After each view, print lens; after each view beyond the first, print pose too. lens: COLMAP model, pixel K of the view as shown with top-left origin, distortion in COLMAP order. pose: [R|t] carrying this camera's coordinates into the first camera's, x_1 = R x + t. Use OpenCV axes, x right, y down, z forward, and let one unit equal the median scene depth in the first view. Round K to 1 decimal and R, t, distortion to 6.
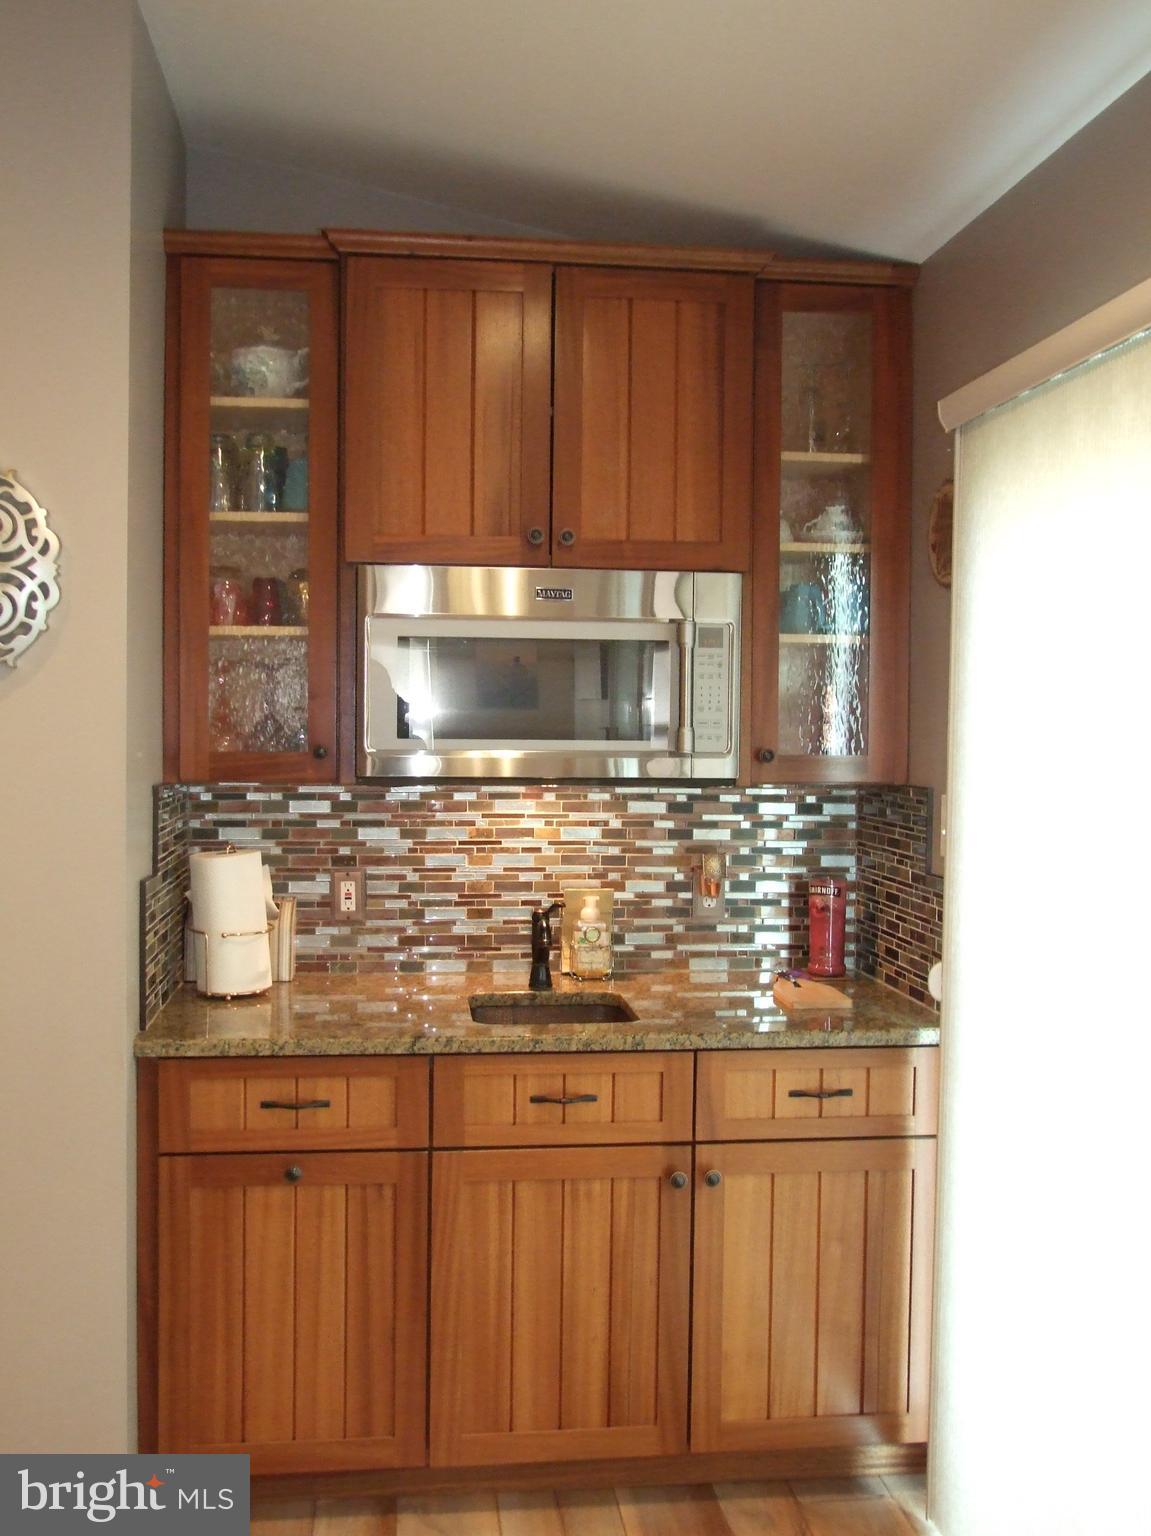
lens RADIAL K [[1279.9, 0, 571.3], [0, 1279.9, 755.8], [0, 0, 1]] dist [-0.010576, 0.001664]
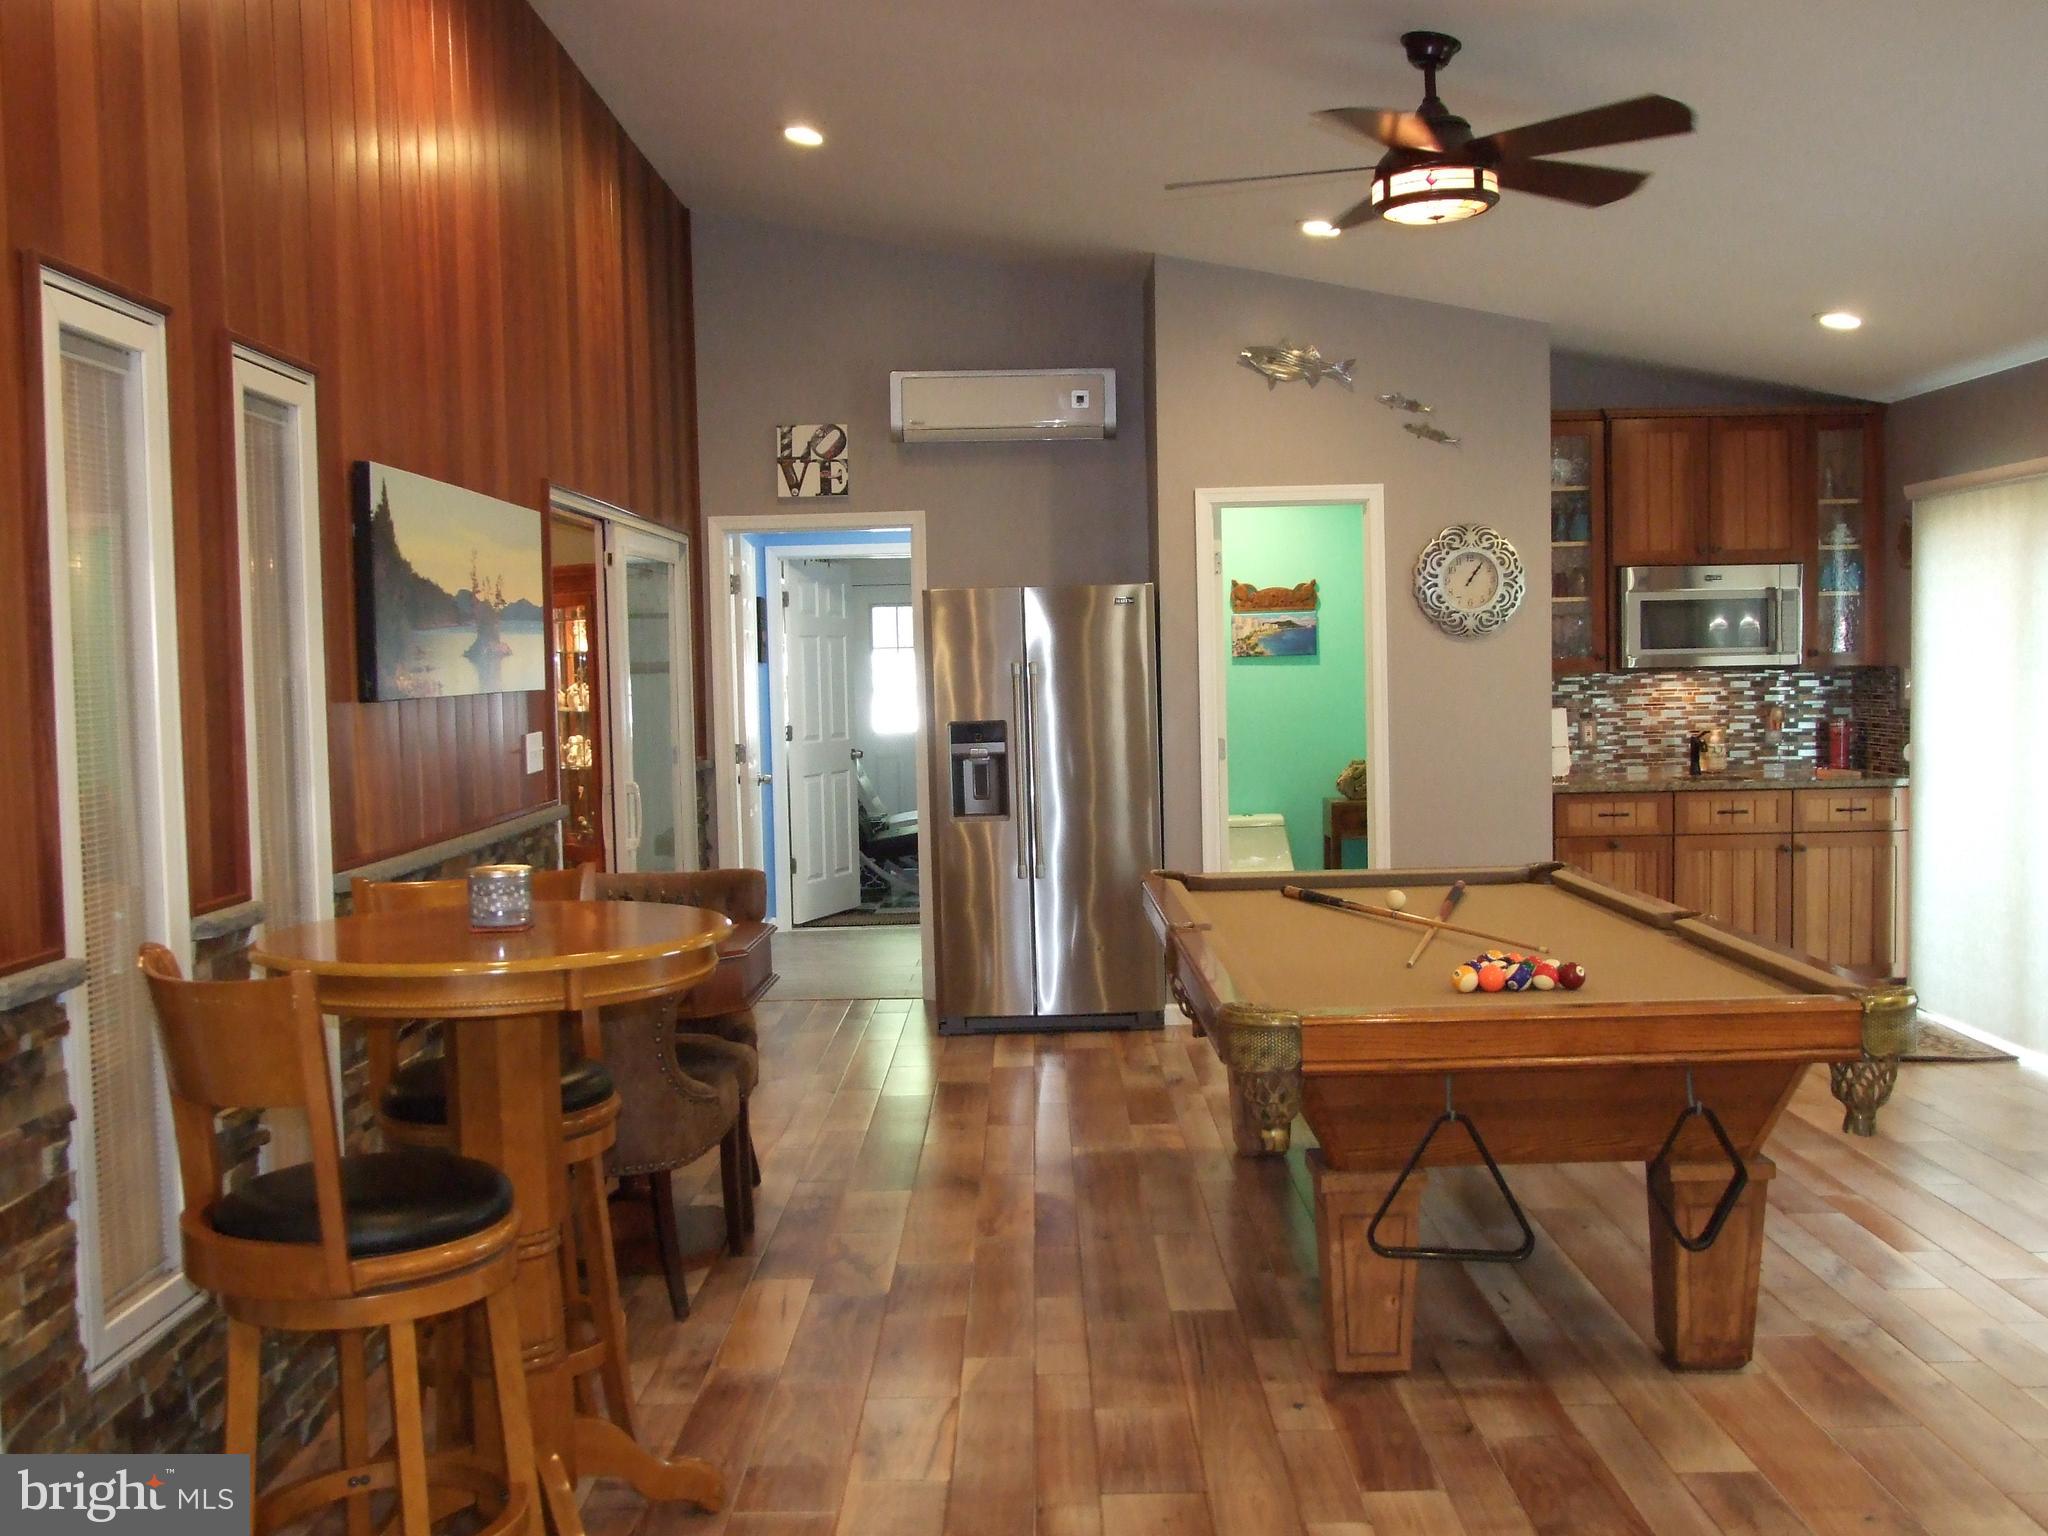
lens RADIAL K [[2022.9, 0, 1029.6], [0, 2022.9, 780.0], [0, 0, 1]] dist [-0.015470, 0.000000]
pose [[0.997522, -0.027341, -0.064818, -0.818051], [0.029162, 0.999201, 0.027313, 0.071182], [0.064020, -0.029136, 0.997523, -2.097920]]
